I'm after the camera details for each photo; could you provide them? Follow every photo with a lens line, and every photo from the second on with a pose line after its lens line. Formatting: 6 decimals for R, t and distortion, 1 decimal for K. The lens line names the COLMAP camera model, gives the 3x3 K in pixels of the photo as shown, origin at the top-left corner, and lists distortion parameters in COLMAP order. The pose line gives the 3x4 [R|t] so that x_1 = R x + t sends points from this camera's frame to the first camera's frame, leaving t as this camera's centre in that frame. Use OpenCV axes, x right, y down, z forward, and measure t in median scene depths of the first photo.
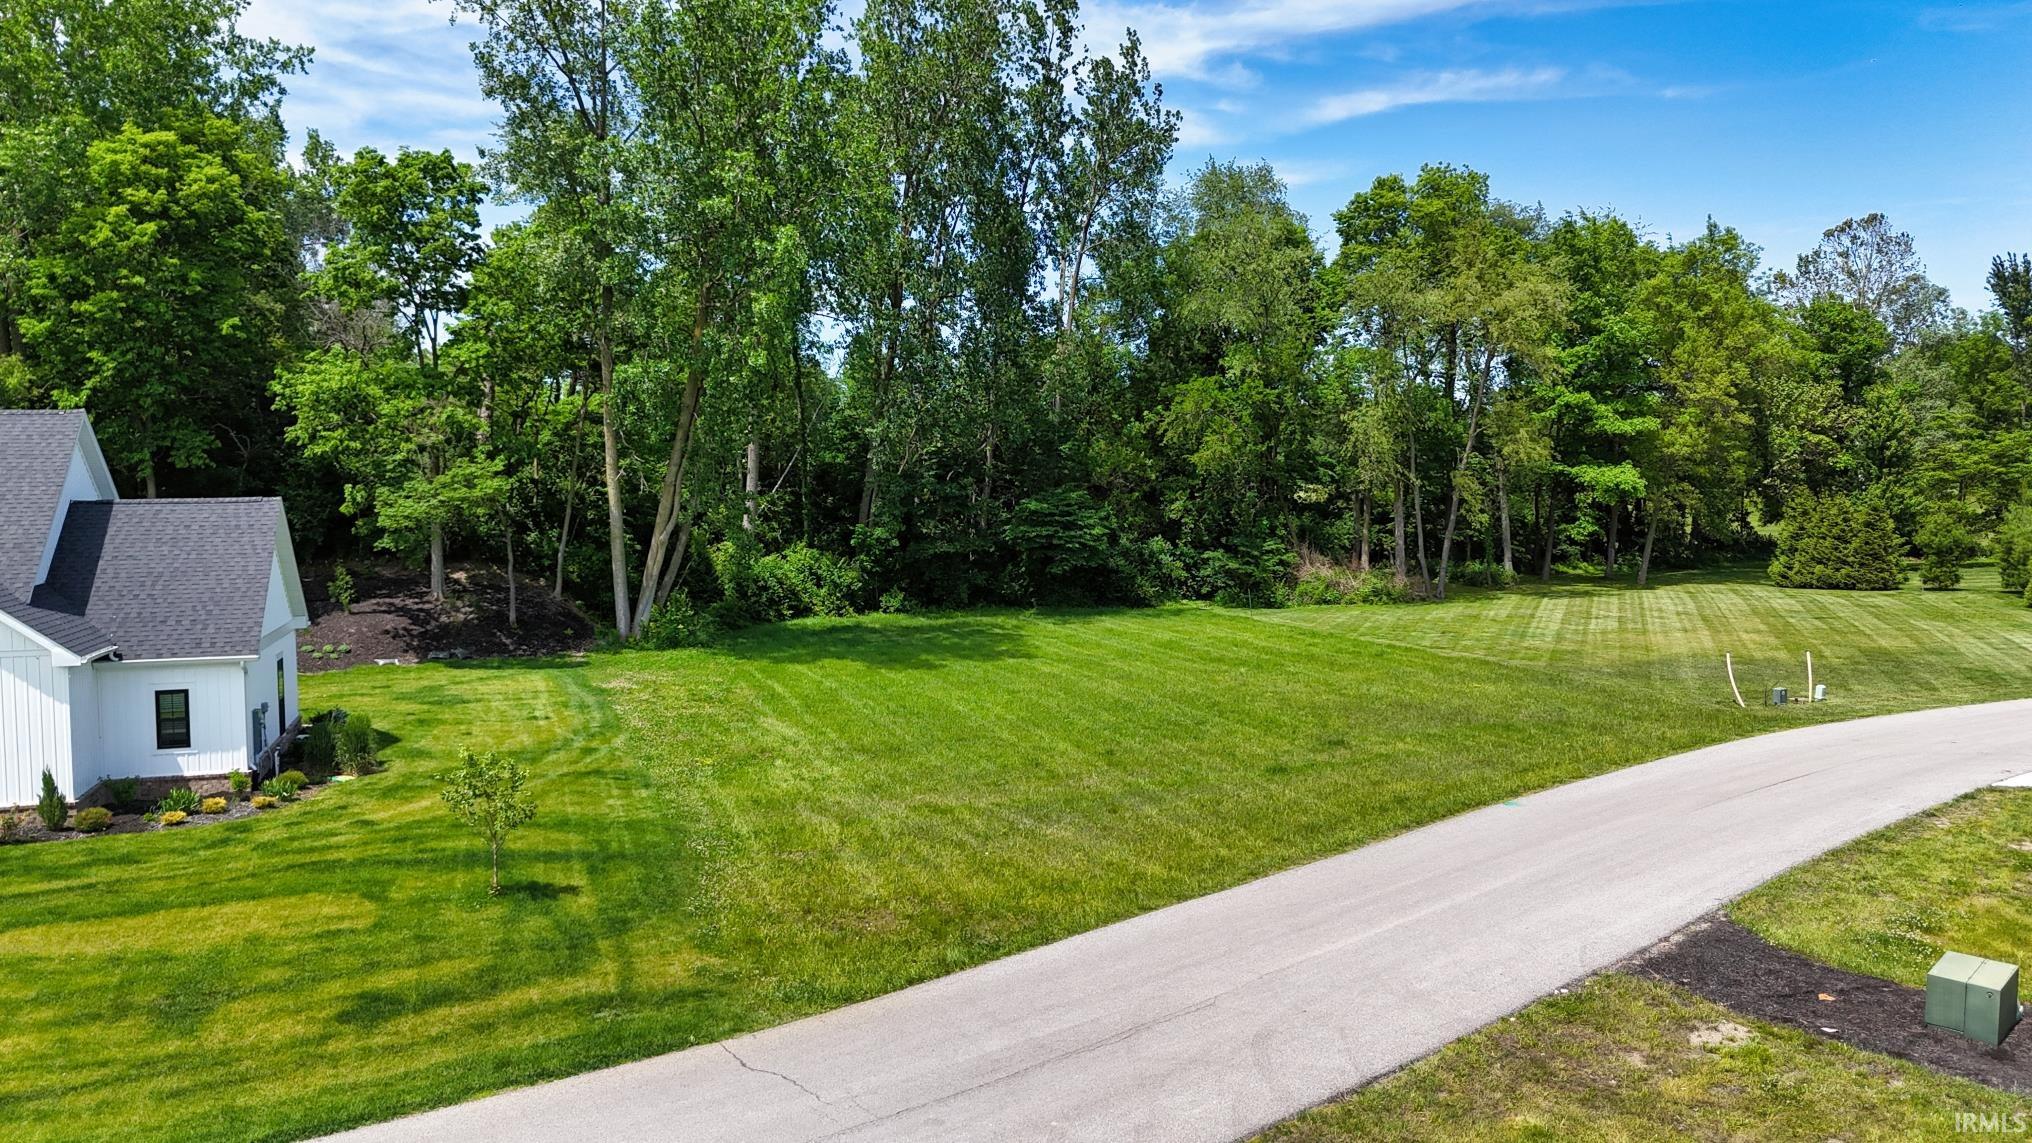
lens RADIAL K [[1524.3, 0, 1016.0], [0, 1524.3, 571.5], [0, 0, 1]] dist [0.062887, -0.123720]
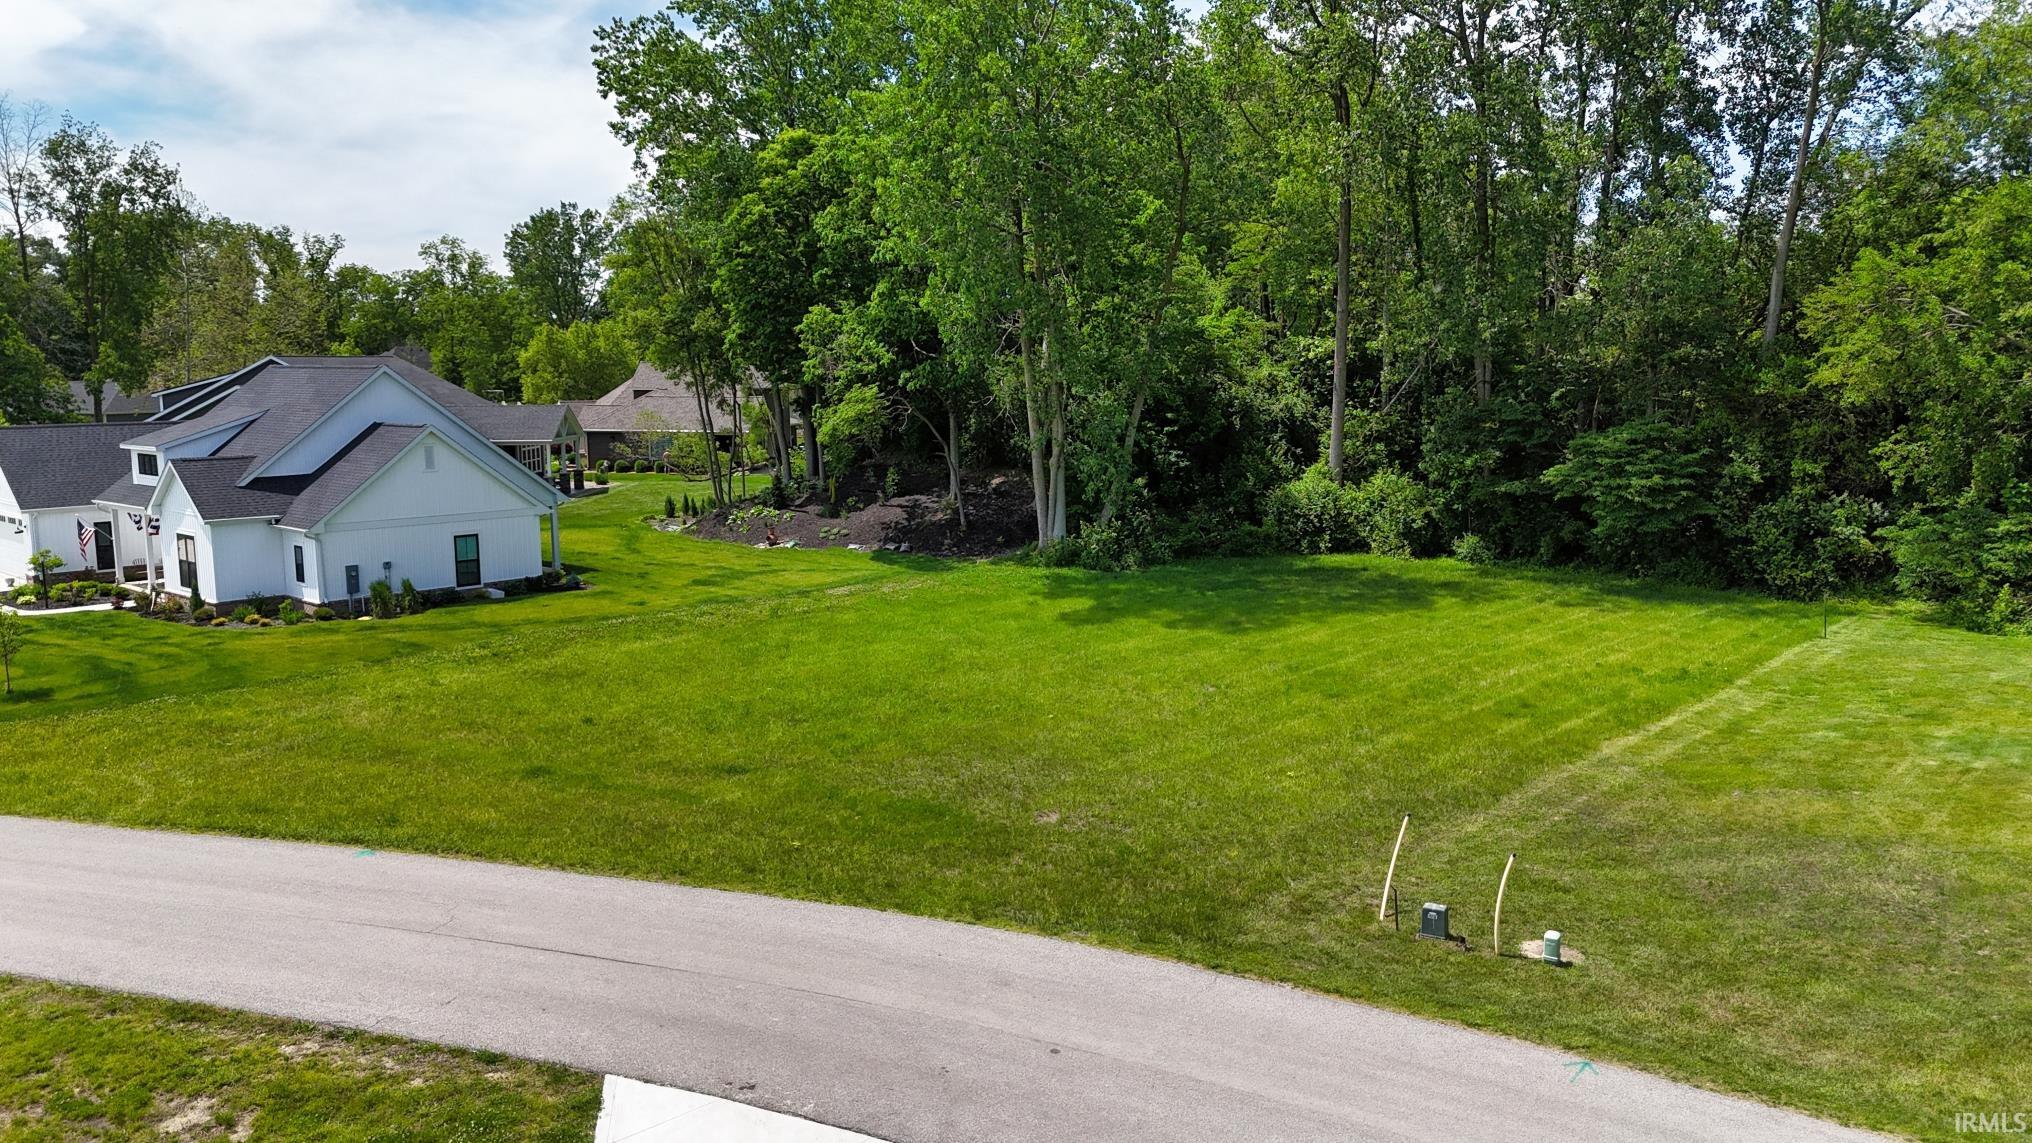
lens RADIAL K [[1524.3, 0, 1016.0], [0, 1524.3, 571.5], [0, 0, 1]] dist [0.062887, -0.123720]
pose [[0.474126, 0.133477, -0.870281, 0.730459], [-0.033332, 0.990455, 0.133749, -0.096429], [0.879826, -0.034405, 0.474049, 0.529032]]
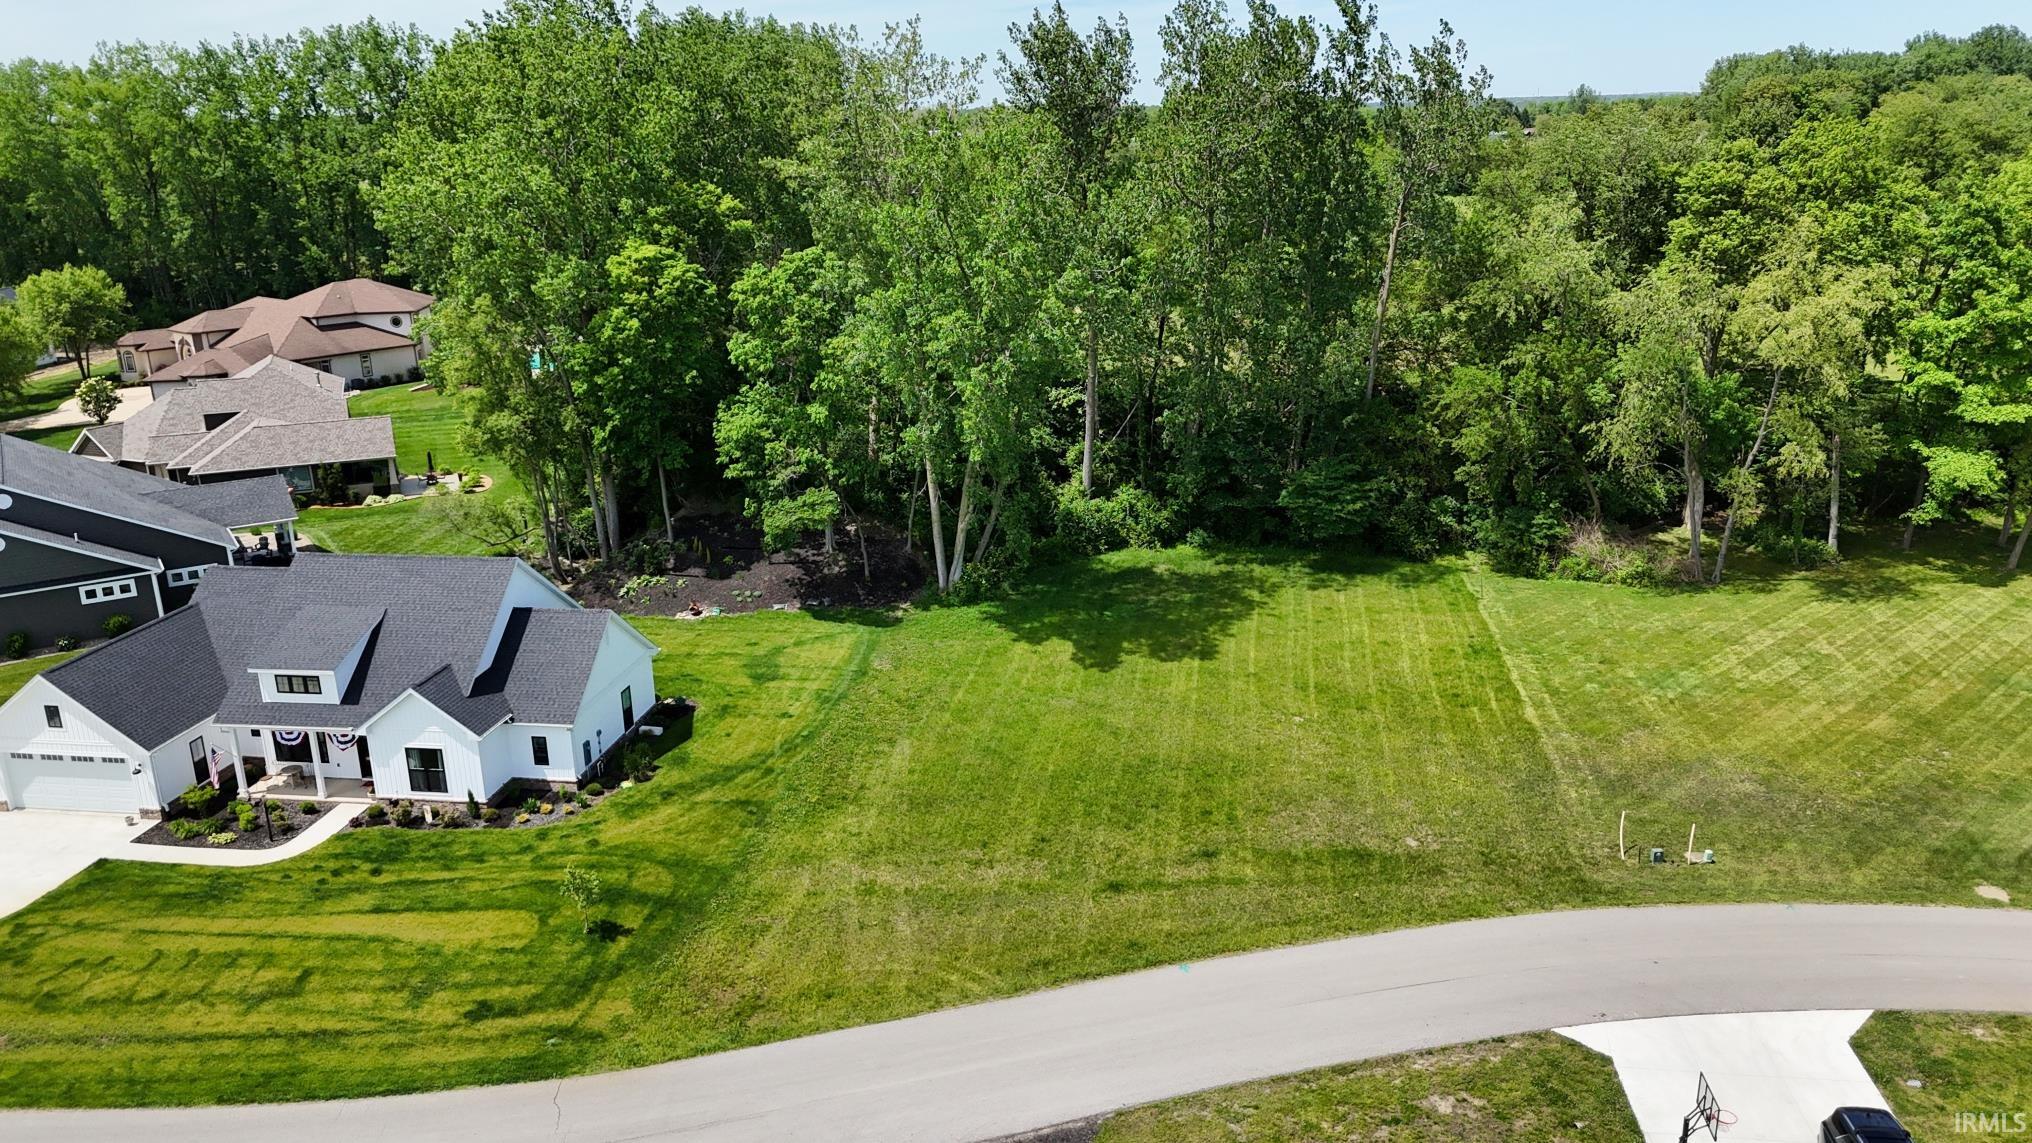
lens RADIAL K [[1524.3, 0, 1016.0], [0, 1524.3, 571.5], [0, 0, 1]] dist [0.062887, -0.123720]
pose [[0.874126, 0.136969, -0.465987, 0.507831], [-0.007310, 0.963015, 0.269350, -0.391889], [0.485645, -0.232040, 0.842797, -0.164704]]
